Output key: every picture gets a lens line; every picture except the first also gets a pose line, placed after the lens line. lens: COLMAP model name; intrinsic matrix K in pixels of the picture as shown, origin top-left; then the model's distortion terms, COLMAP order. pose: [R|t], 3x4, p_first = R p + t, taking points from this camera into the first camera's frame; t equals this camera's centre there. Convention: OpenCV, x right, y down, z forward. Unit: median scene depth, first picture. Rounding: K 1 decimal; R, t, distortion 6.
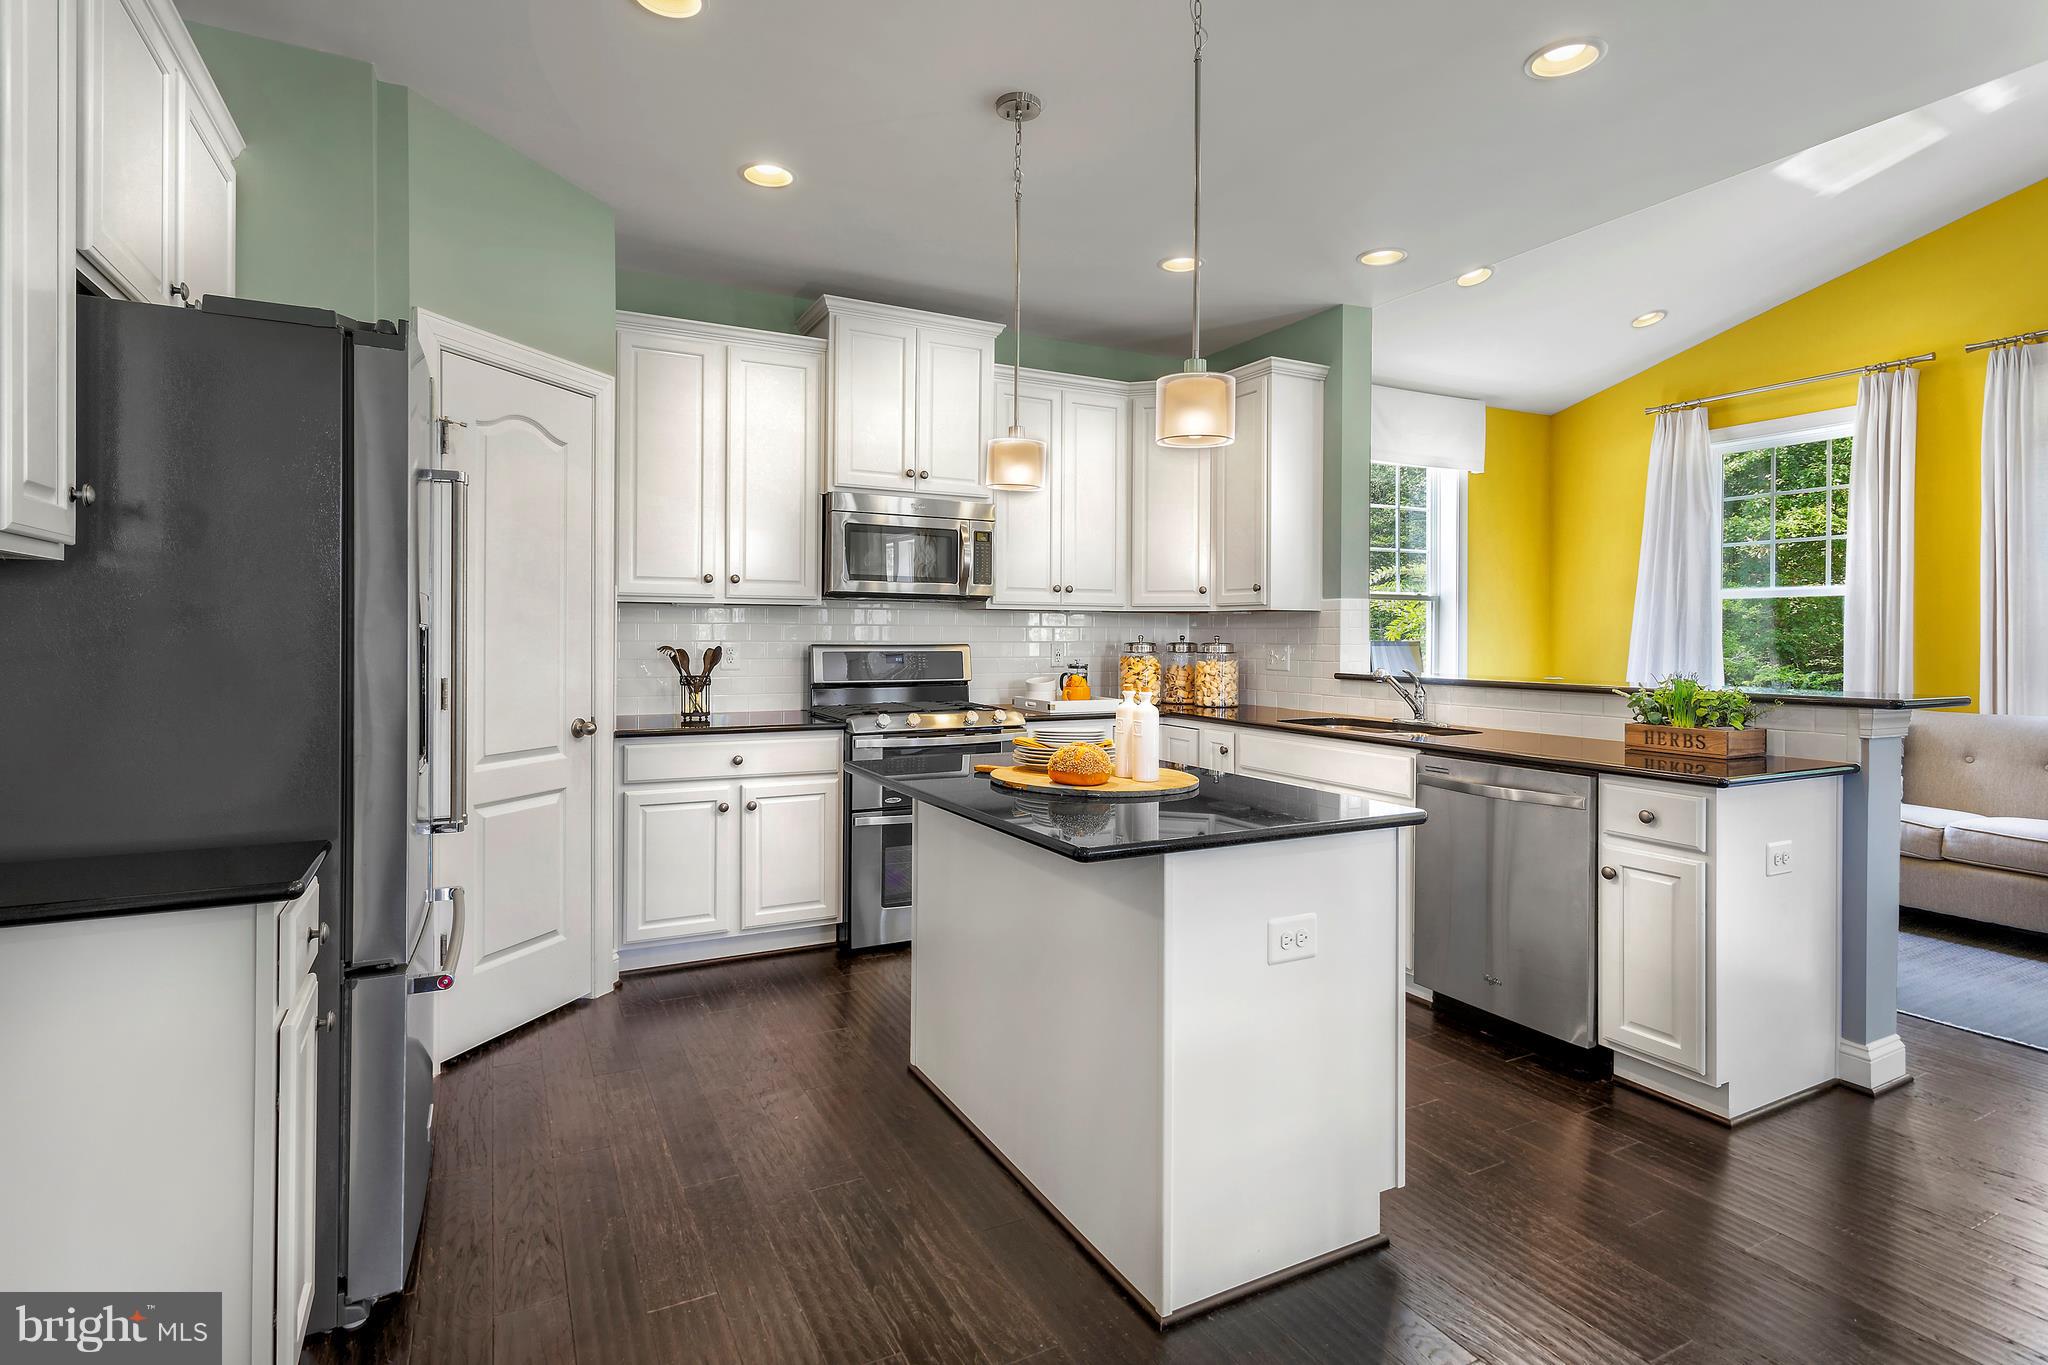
lens RADIAL K [[1014.6, 0, 1020.5], [0, 1014.6, 648.6], [0, 0, 1]] dist [0.000595, 0.000170]
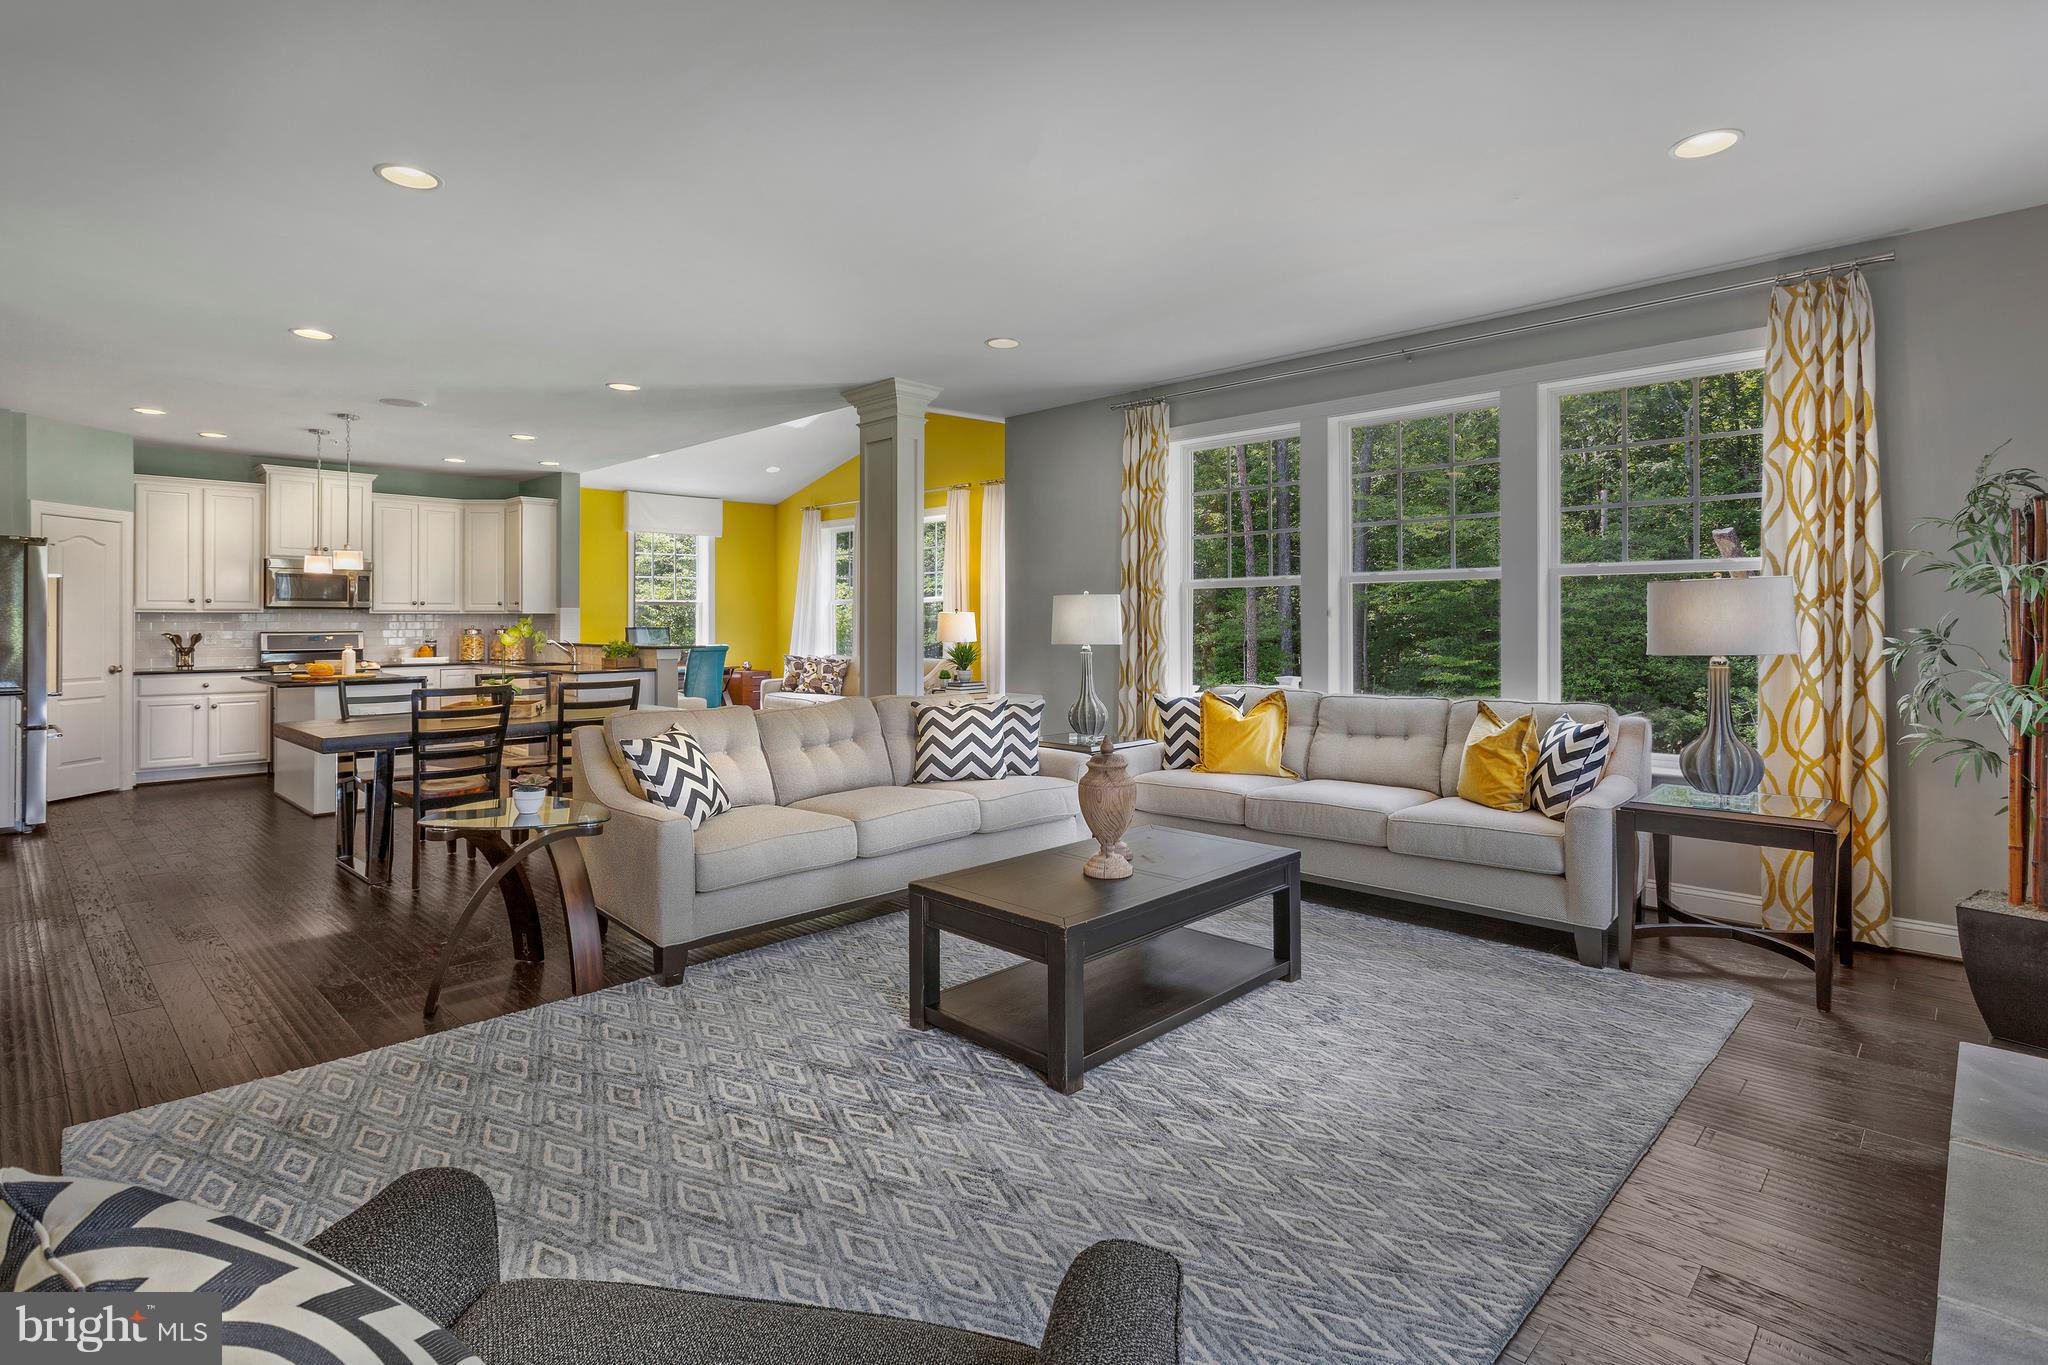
lens RADIAL K [[1014.0, 0, 1073.9], [0, 1014.0, 623.2], [0, 0, 1]] dist [0.001770, 0.000535]
pose [[0.942816, -0.004016, 0.333289, 0.688560], [0.004516, 0.999990, -0.000727, -0.013121], [-0.333282, 0.002190, 0.942824, -1.534596]]
